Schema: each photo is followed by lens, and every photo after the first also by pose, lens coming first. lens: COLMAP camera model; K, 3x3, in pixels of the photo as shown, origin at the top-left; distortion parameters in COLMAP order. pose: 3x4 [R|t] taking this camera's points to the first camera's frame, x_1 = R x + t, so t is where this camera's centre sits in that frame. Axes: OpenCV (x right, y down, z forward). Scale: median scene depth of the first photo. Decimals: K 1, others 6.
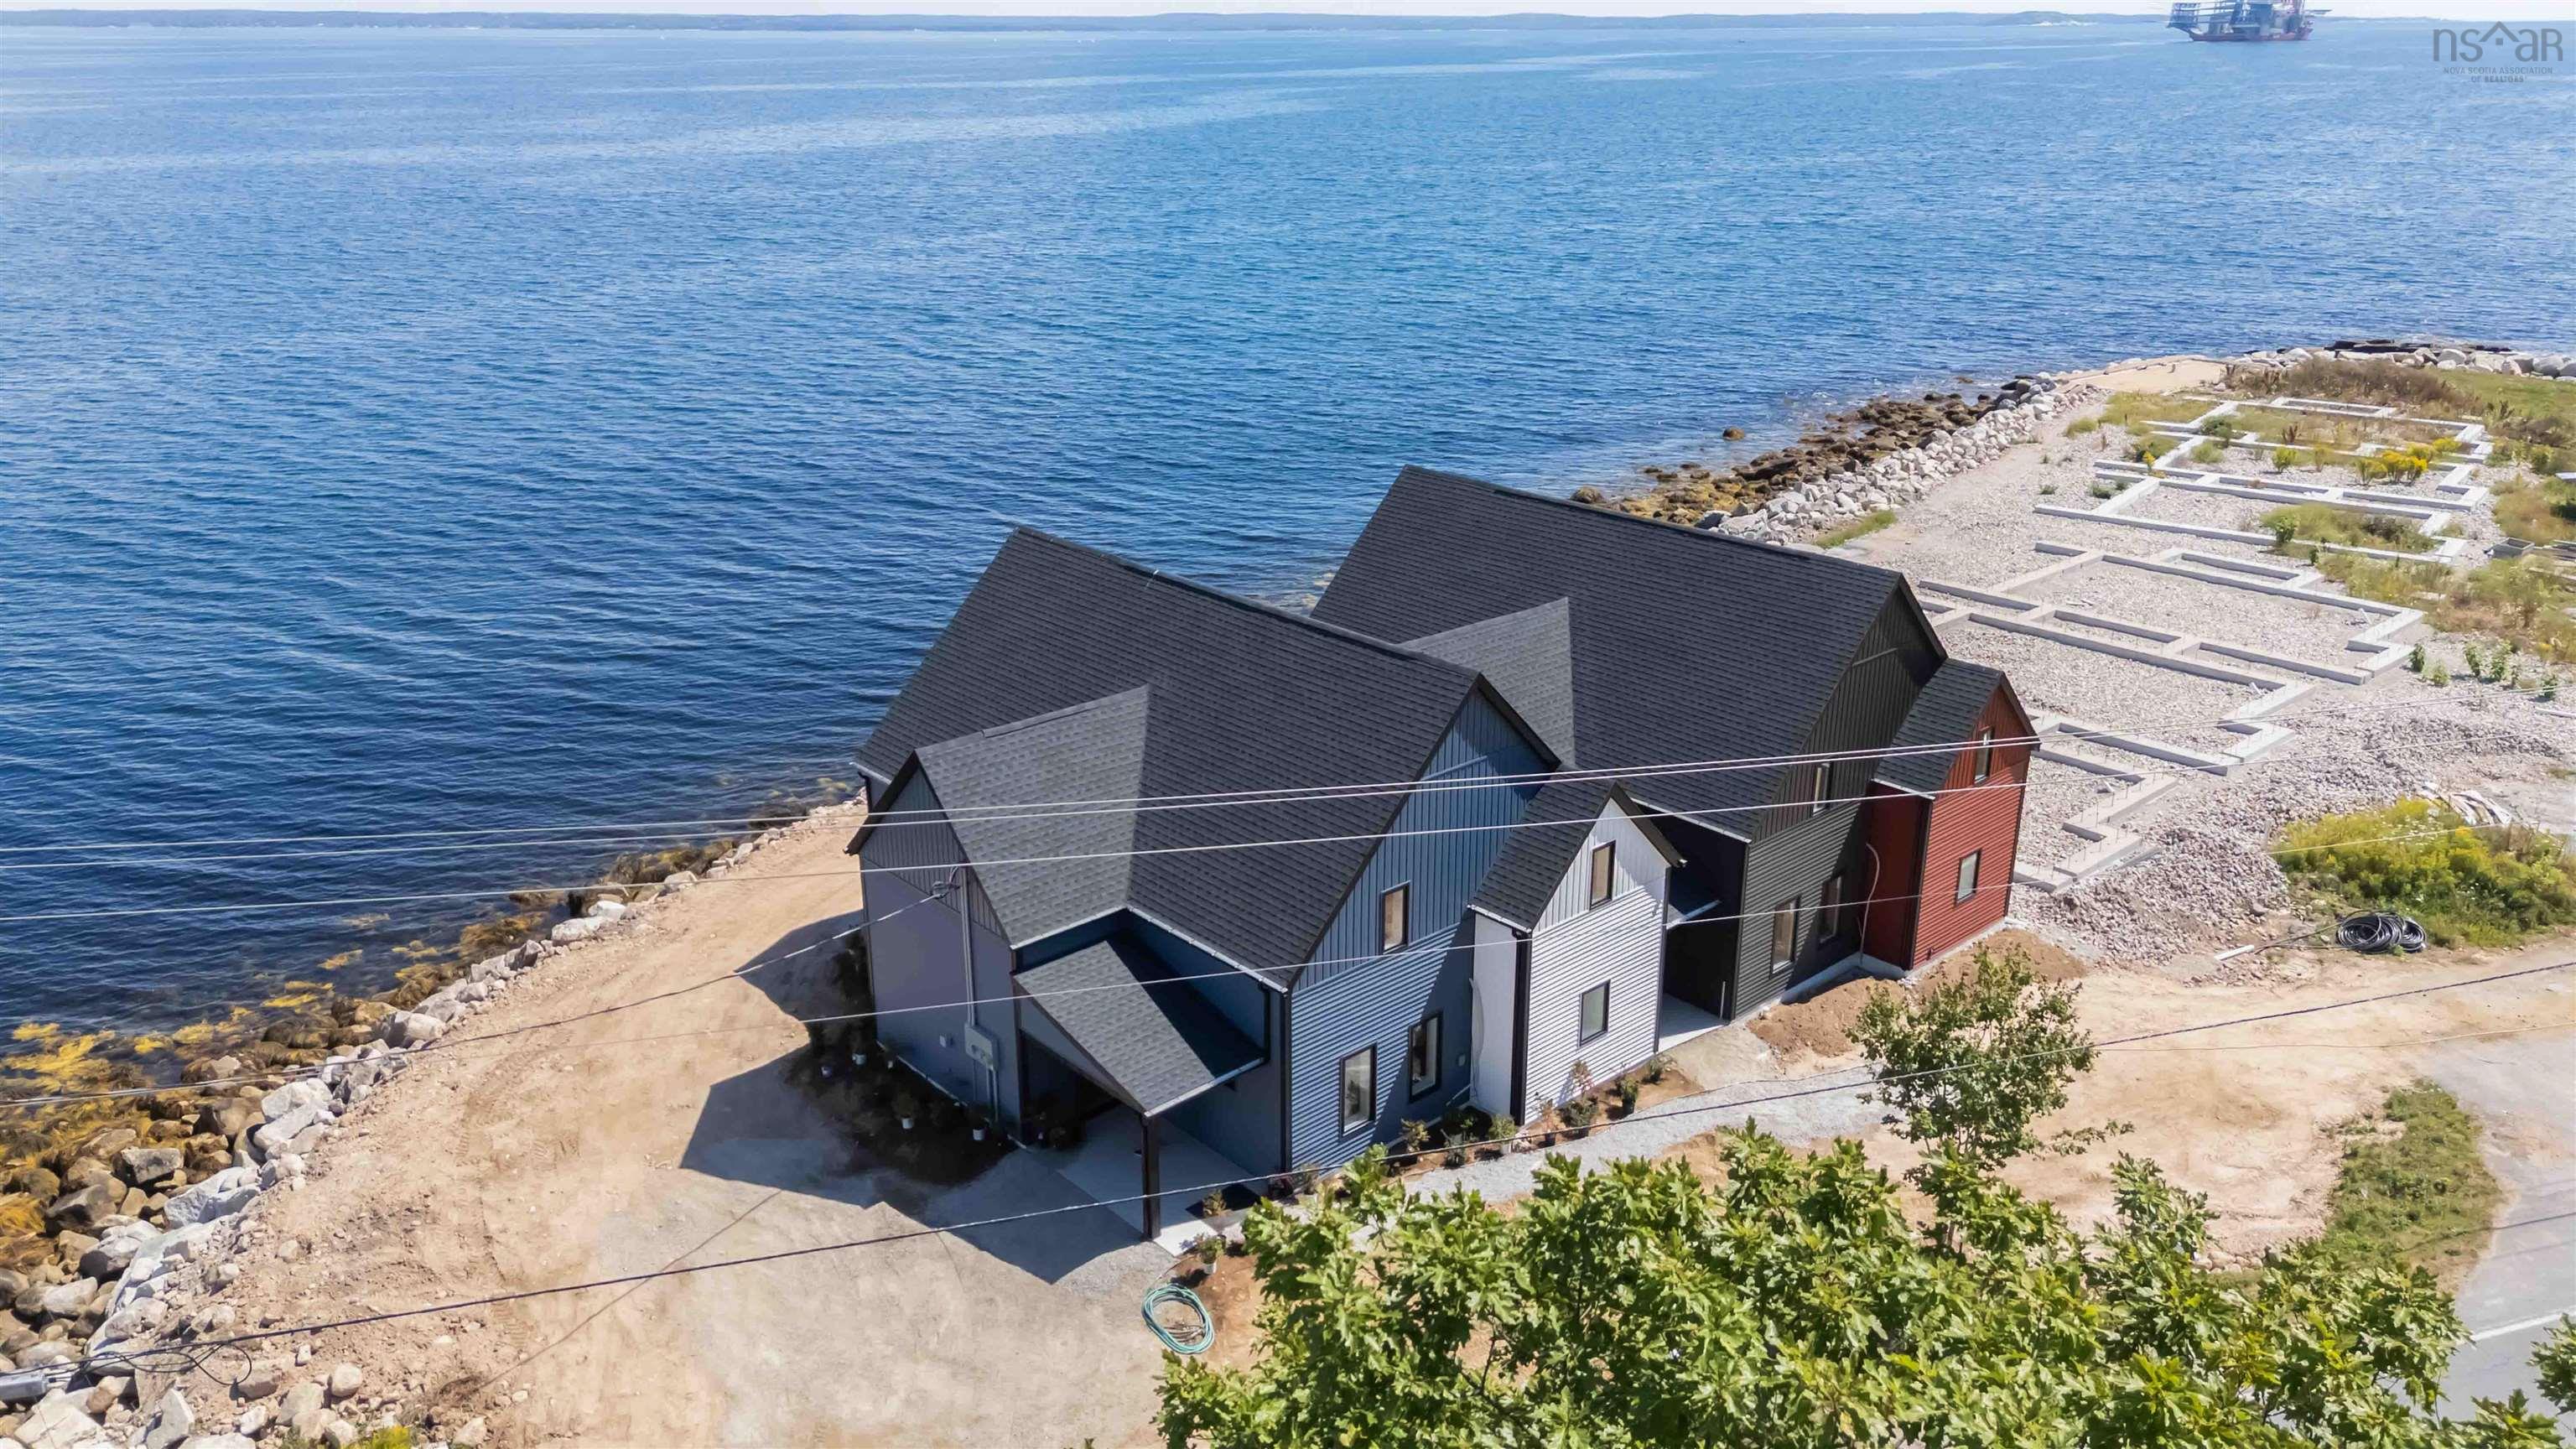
lens RADIAL K [[1751.0, 0, 1276.6], [0, 1751.0, 743.9], [0, 0, 1]] dist [0.051478, -0.050837]
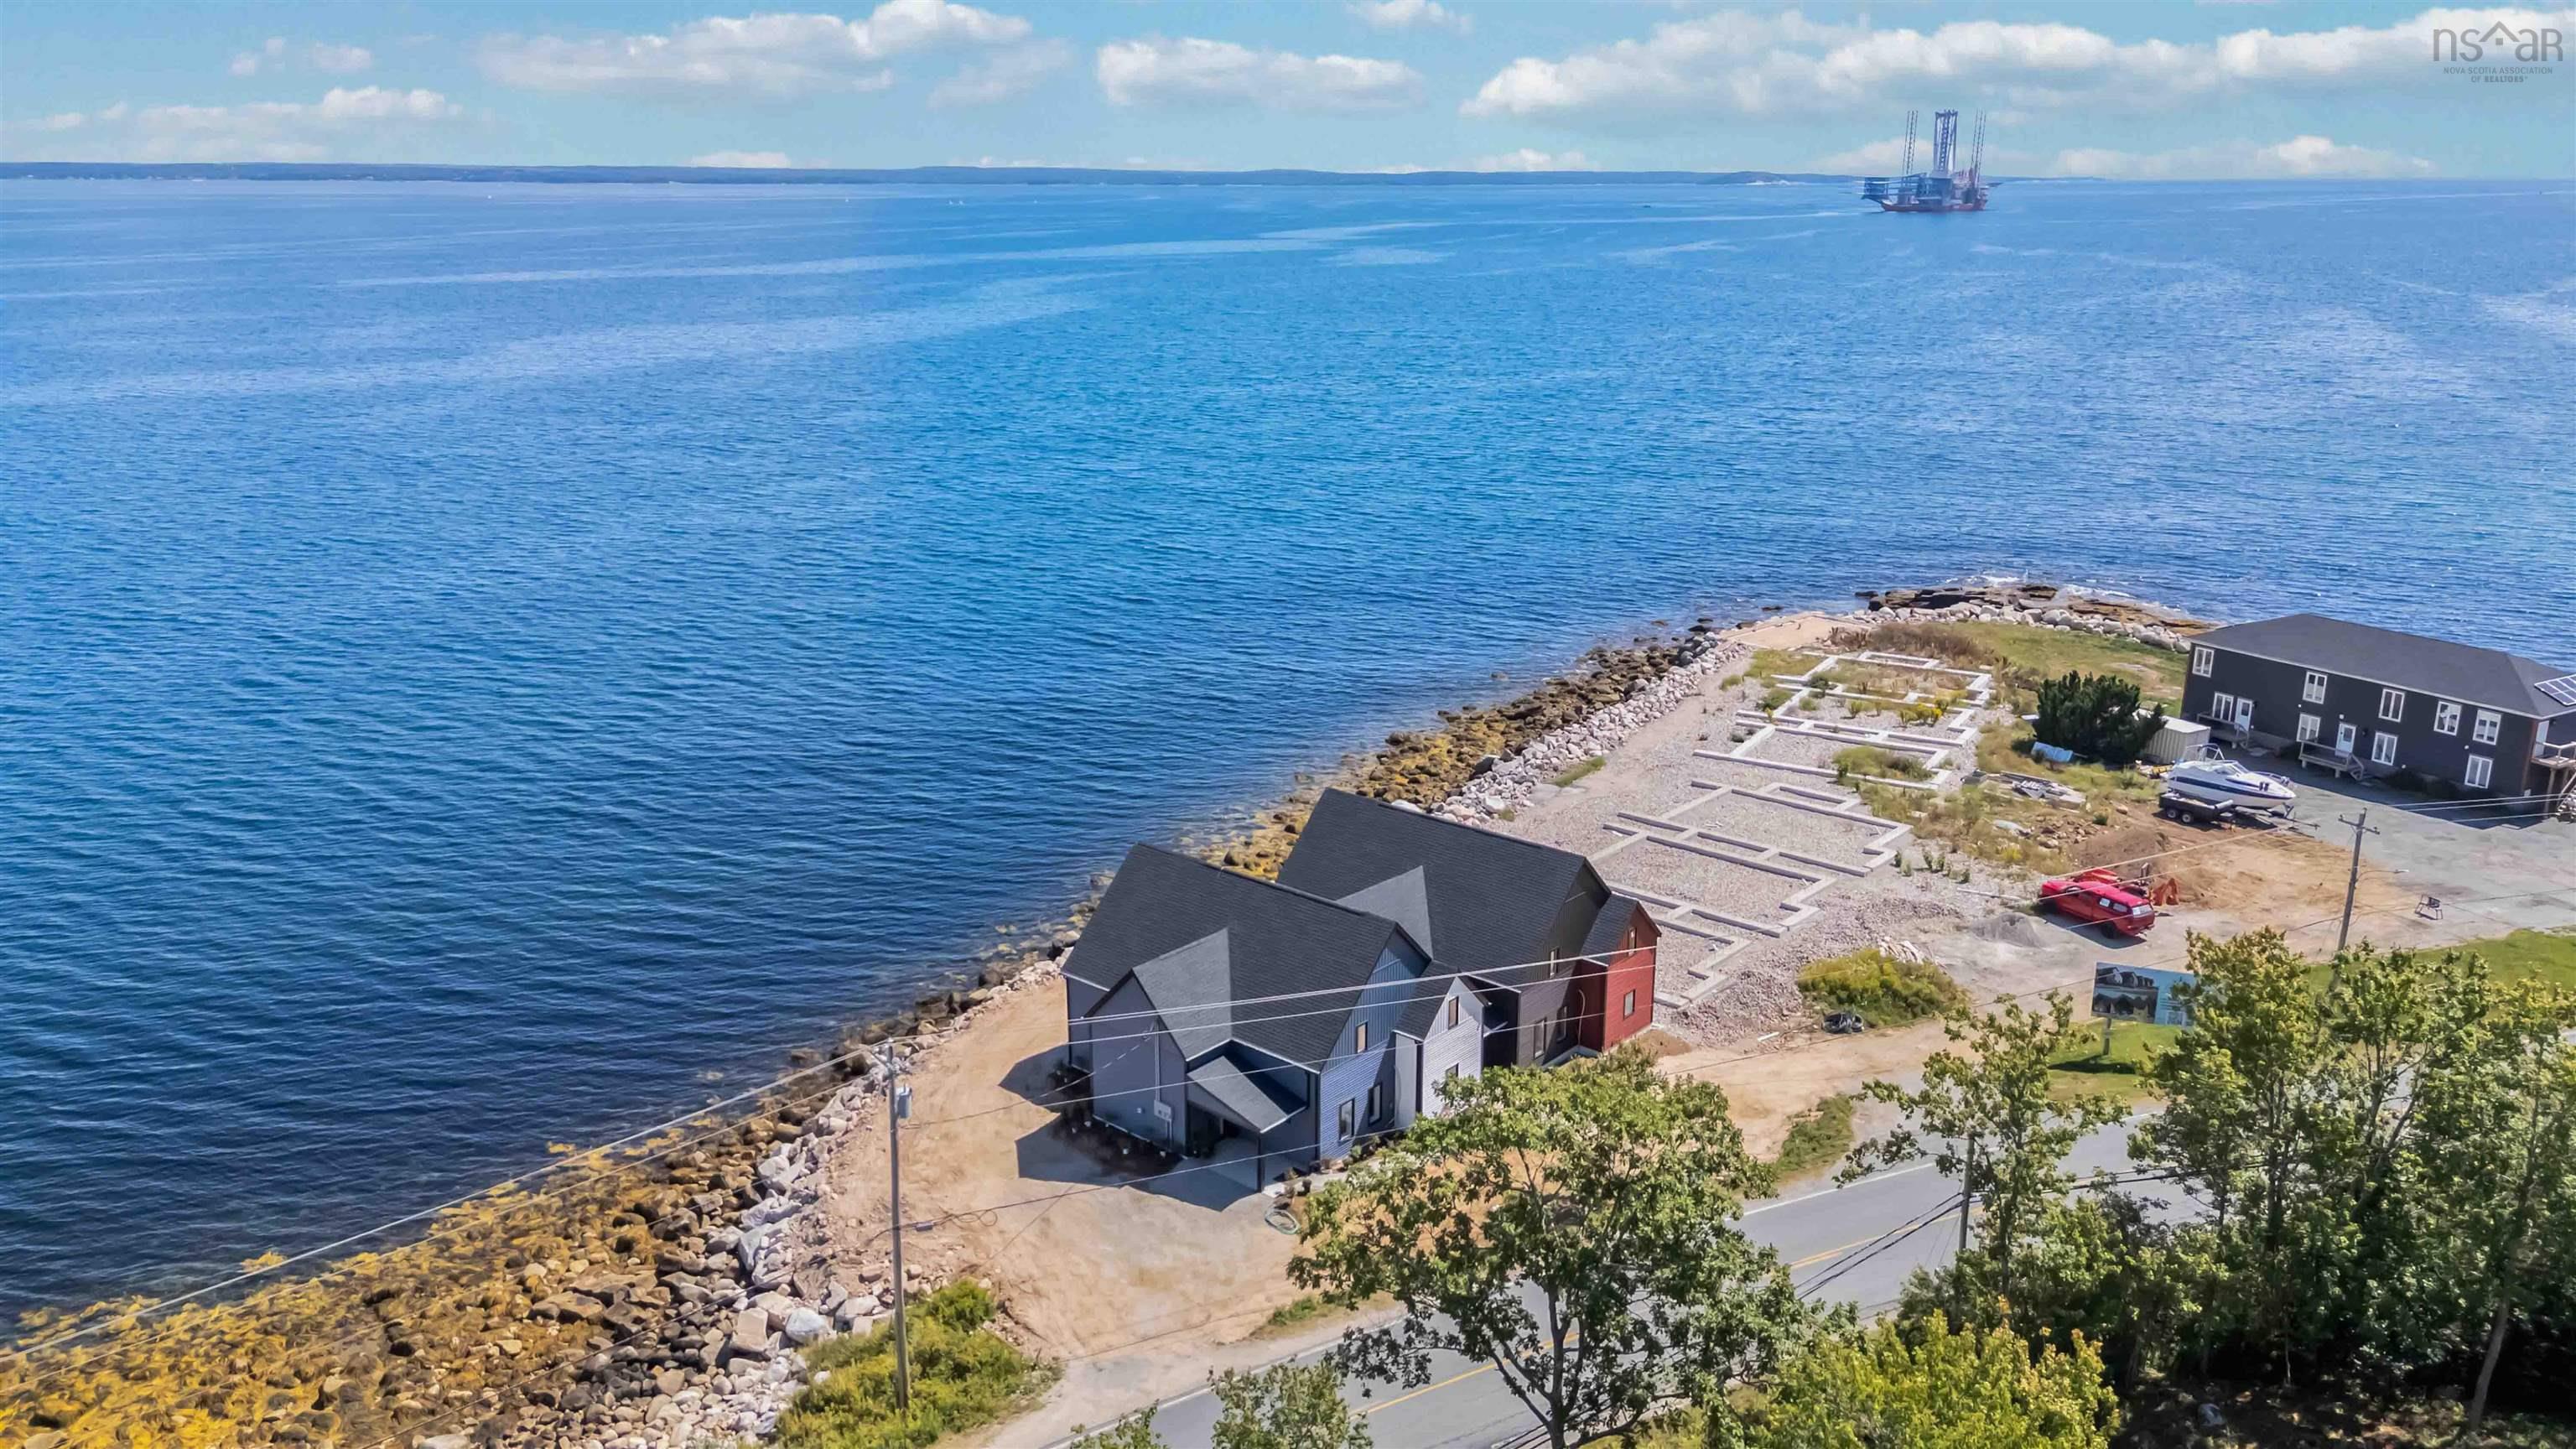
lens RADIAL K [[1751.0, 0, 1276.6], [0, 1751.0, 743.9], [0, 0, 1]] dist [0.051478, -0.050837]
pose [[0.991665, -0.029897, 0.125325, -0.197834], [0.039761, 0.996241, -0.076959, -0.065993], [-0.122554, 0.081300, 0.989126, -0.770310]]
